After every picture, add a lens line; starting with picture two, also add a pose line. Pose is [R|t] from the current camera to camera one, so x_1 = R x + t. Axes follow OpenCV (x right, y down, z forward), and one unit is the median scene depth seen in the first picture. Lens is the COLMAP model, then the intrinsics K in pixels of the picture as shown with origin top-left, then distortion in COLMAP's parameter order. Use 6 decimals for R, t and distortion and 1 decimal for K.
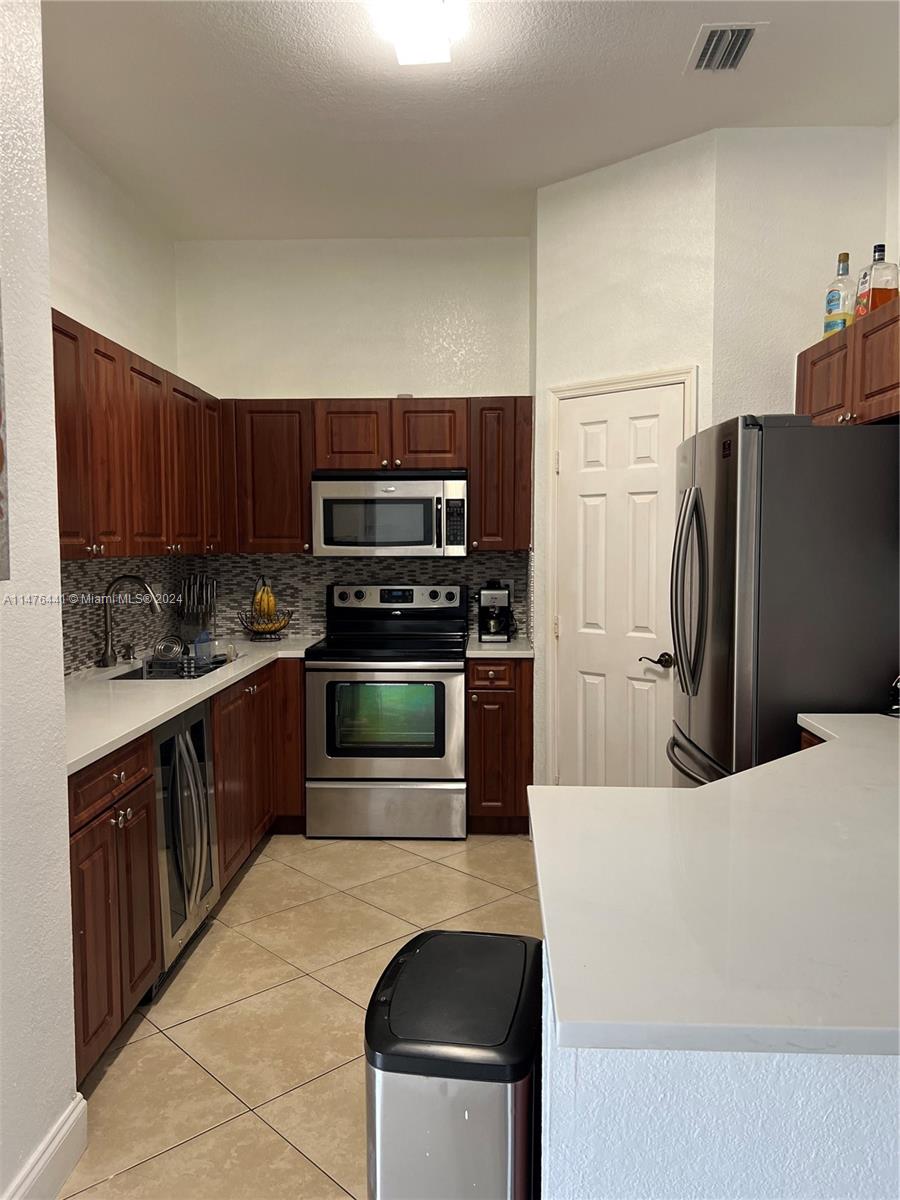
lens RADIAL K [[900.1, 0, 446.7], [0, 900.1, 605.6], [0, 0, 1]] dist [0.010792, -0.001057]
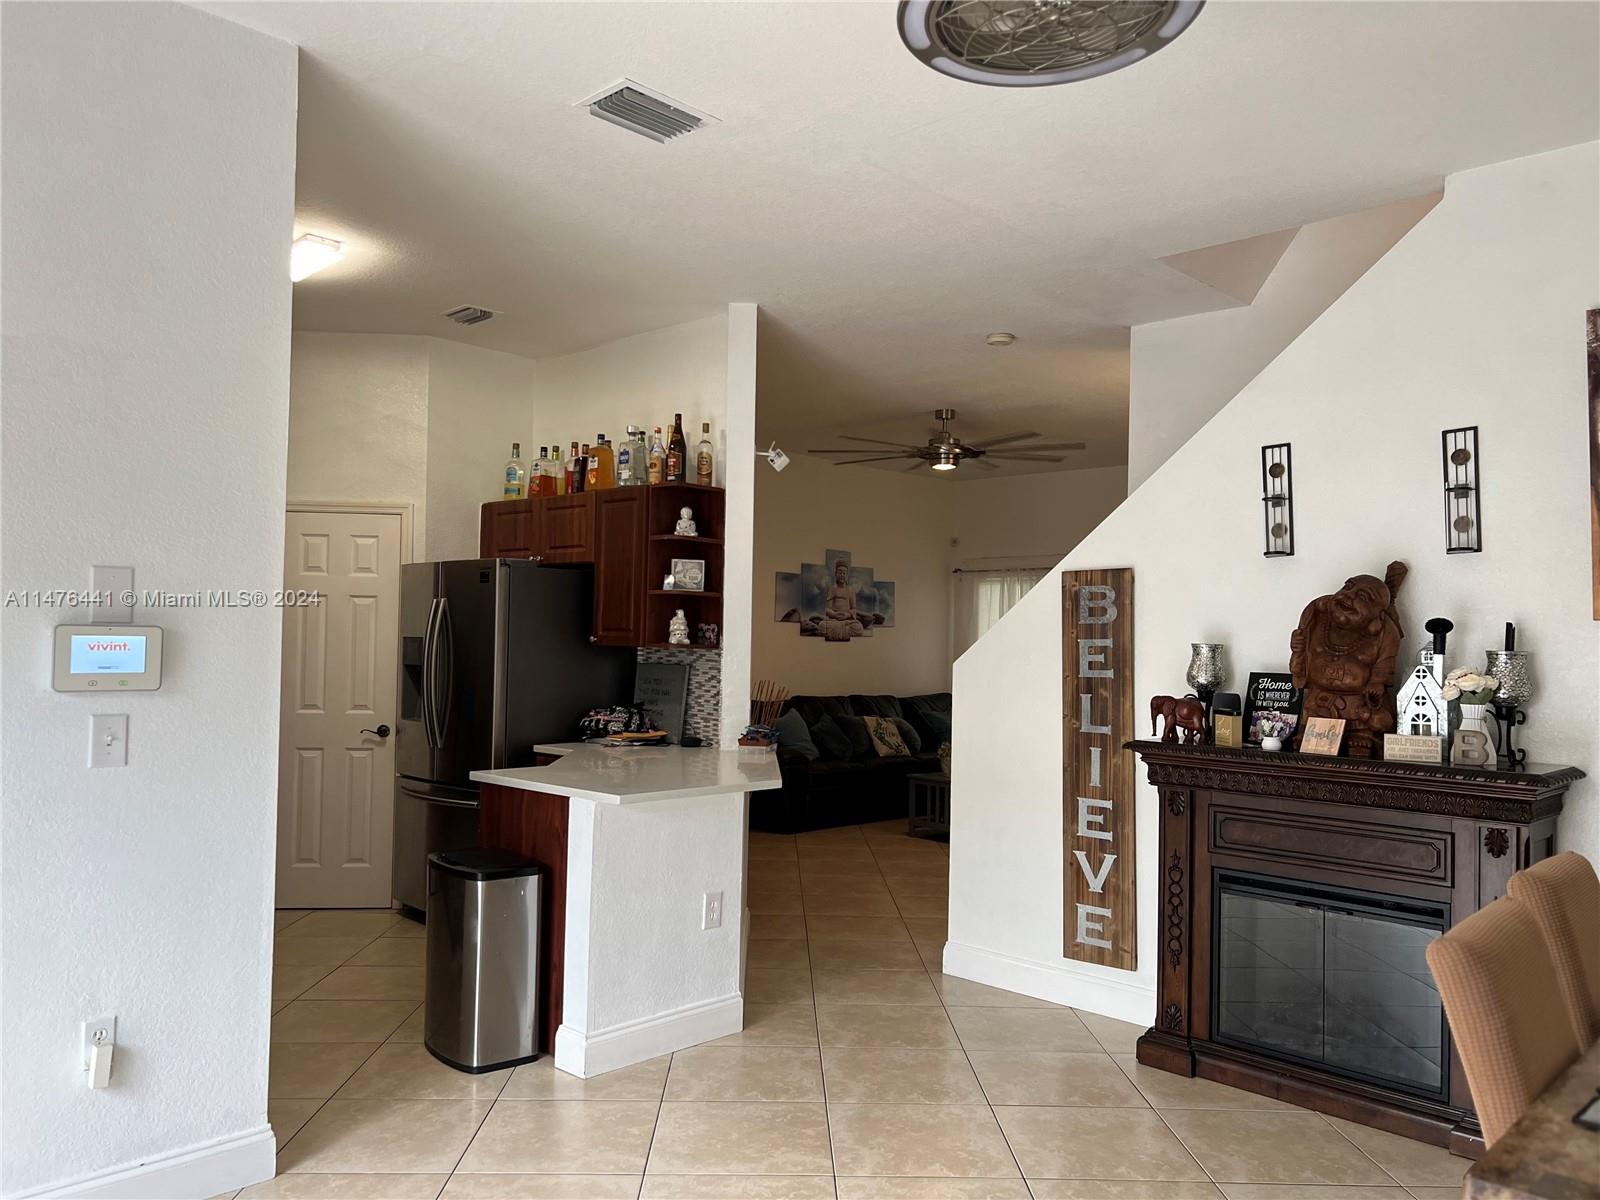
lens RADIAL K [[1200.1, 0, 799.2], [0, 1200.1, 598.7], [0, 0, 1]] dist [0.010792, -0.001057]
pose [[0.651686, 0.035922, 0.757638, -0.697438], [0.039146, 0.995954, -0.080892, 0.038003], [-0.757478, 0.082375, 0.647643, -0.569374]]
